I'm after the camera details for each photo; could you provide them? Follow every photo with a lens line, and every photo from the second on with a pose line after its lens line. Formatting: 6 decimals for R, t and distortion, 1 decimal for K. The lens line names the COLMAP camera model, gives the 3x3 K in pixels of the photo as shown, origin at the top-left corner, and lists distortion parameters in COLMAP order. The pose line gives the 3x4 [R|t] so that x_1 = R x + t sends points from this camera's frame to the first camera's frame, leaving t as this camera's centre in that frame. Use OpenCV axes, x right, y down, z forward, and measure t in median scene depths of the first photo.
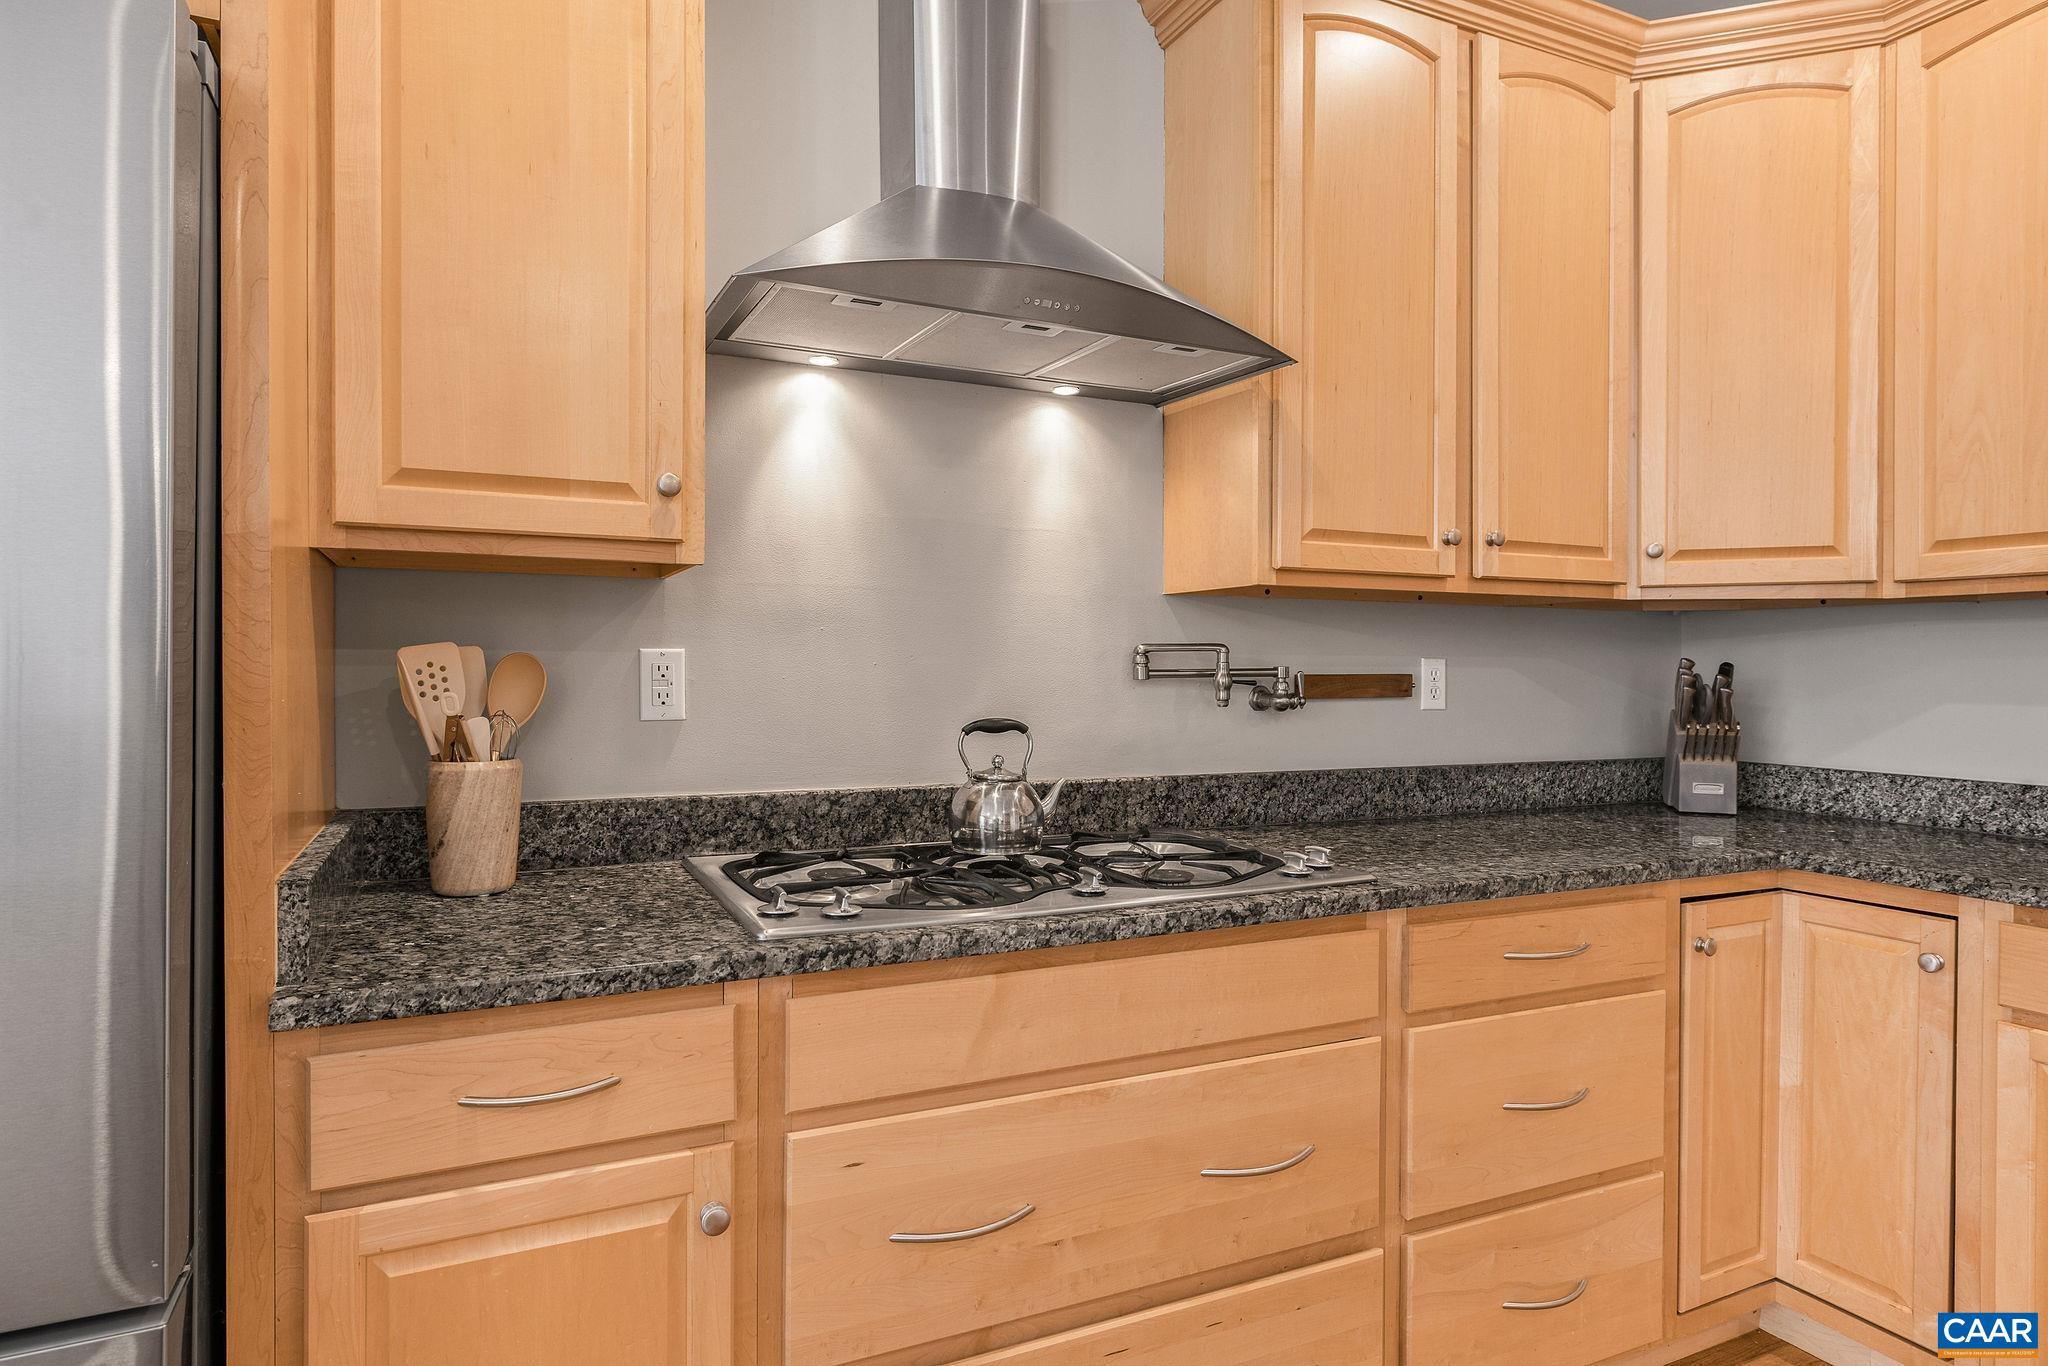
lens RADIAL K [[1153.7, 0, 1017.3], [0, 1153.7, 670.0], [0, 0, 1]] dist [0.002367, 0.001046]
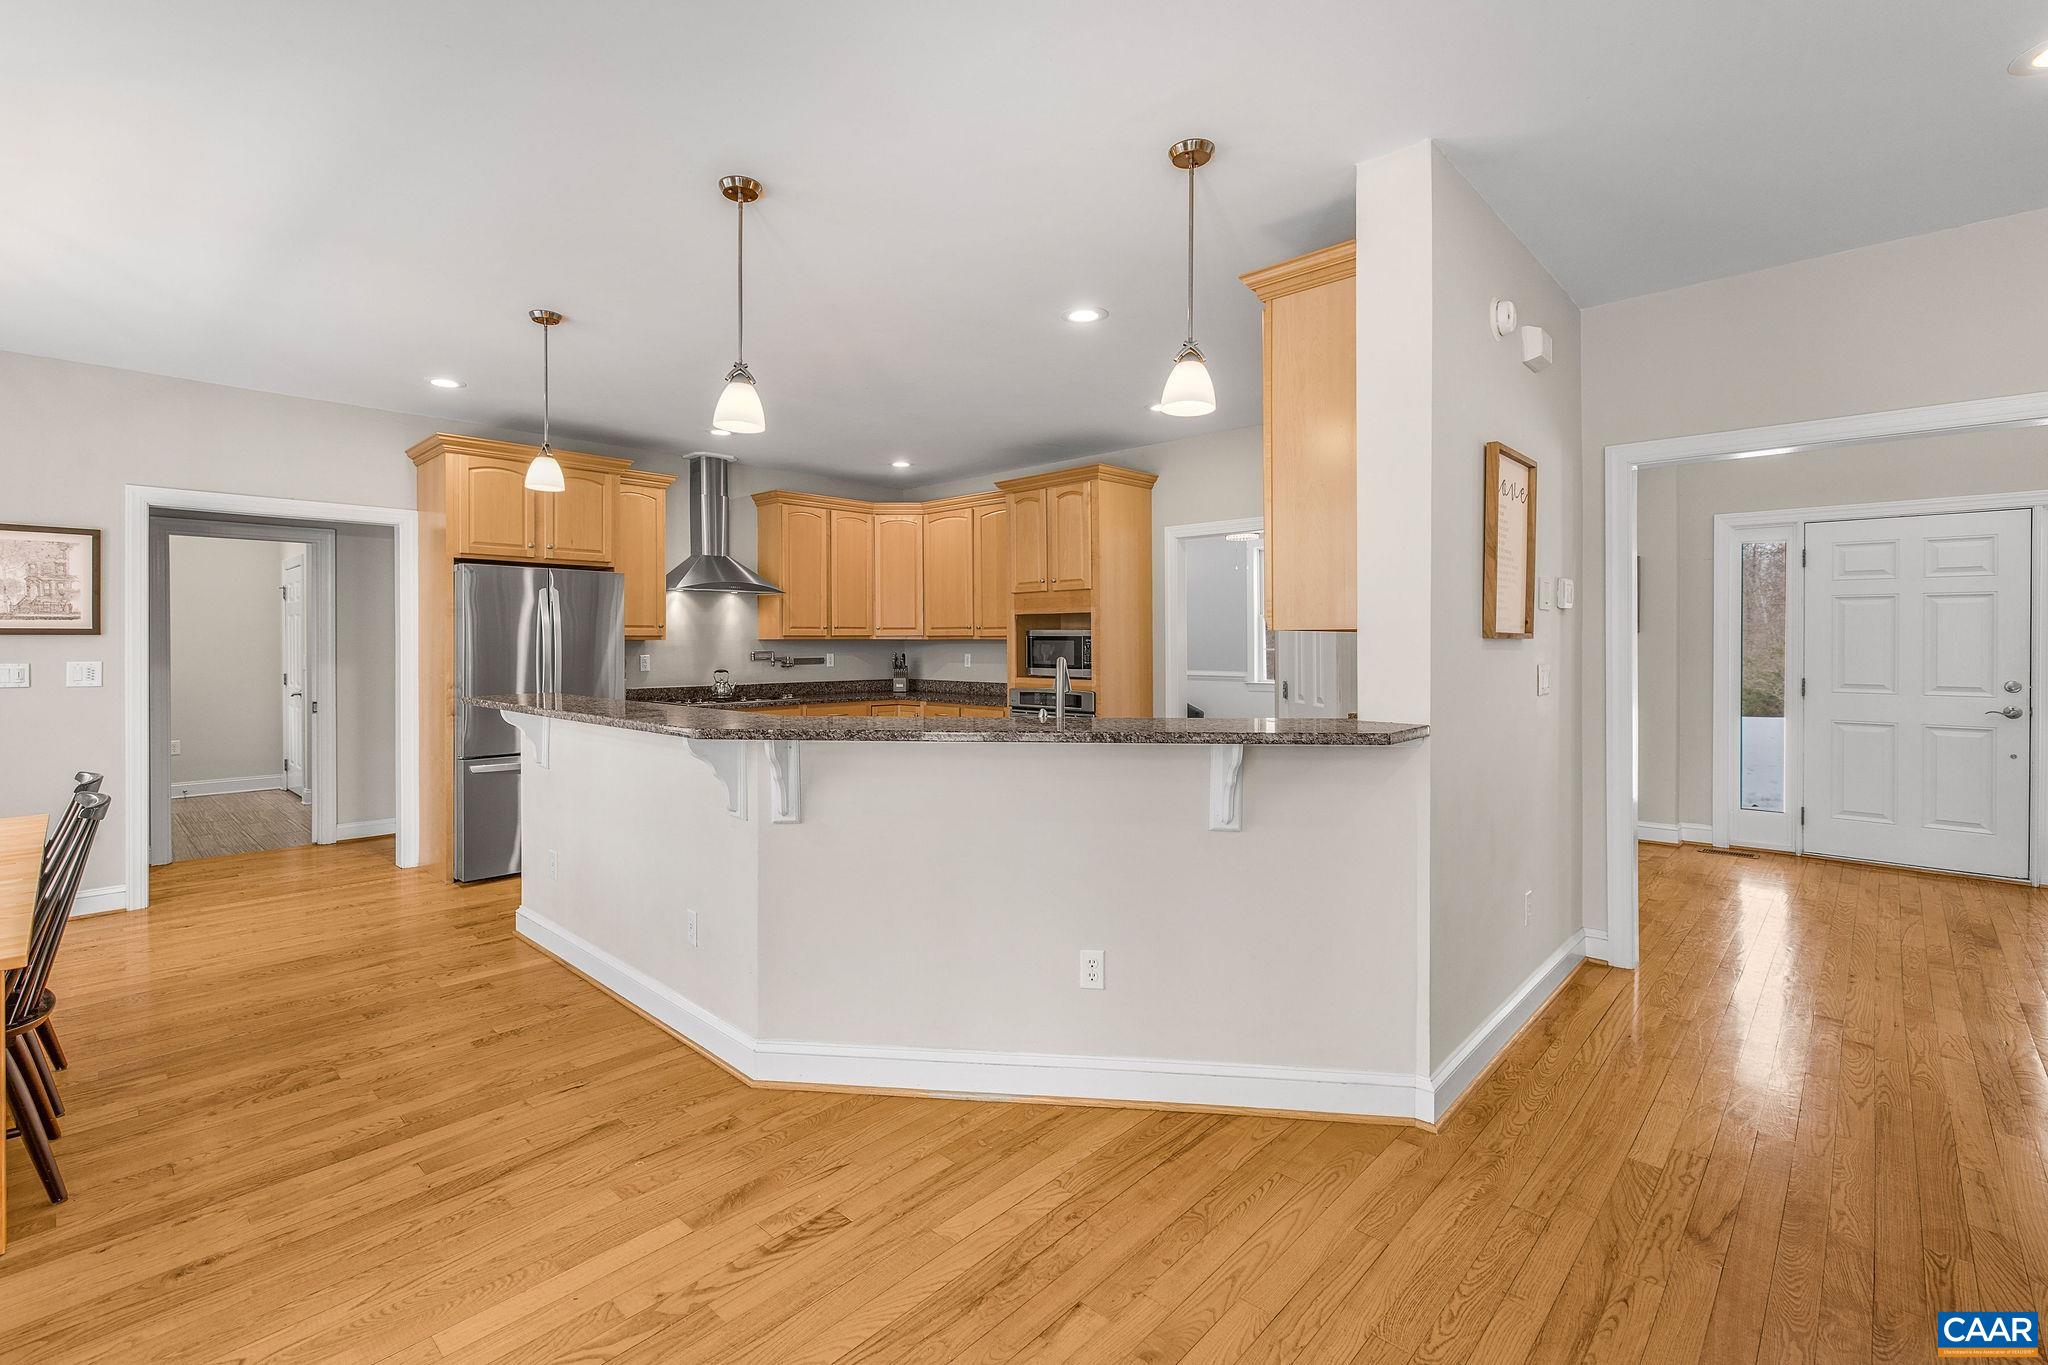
lens RADIAL K [[894.8, 0, 967.0], [0, 894.8, 637.8], [0, 0, 1]] dist [-0.000735, 0.000033]
pose [[0.946200, -0.007197, 0.323502, -0.204050], [0.010184, 0.999920, -0.007539, -0.041154], [-0.323422, 0.010428, 0.946198, -2.275704]]
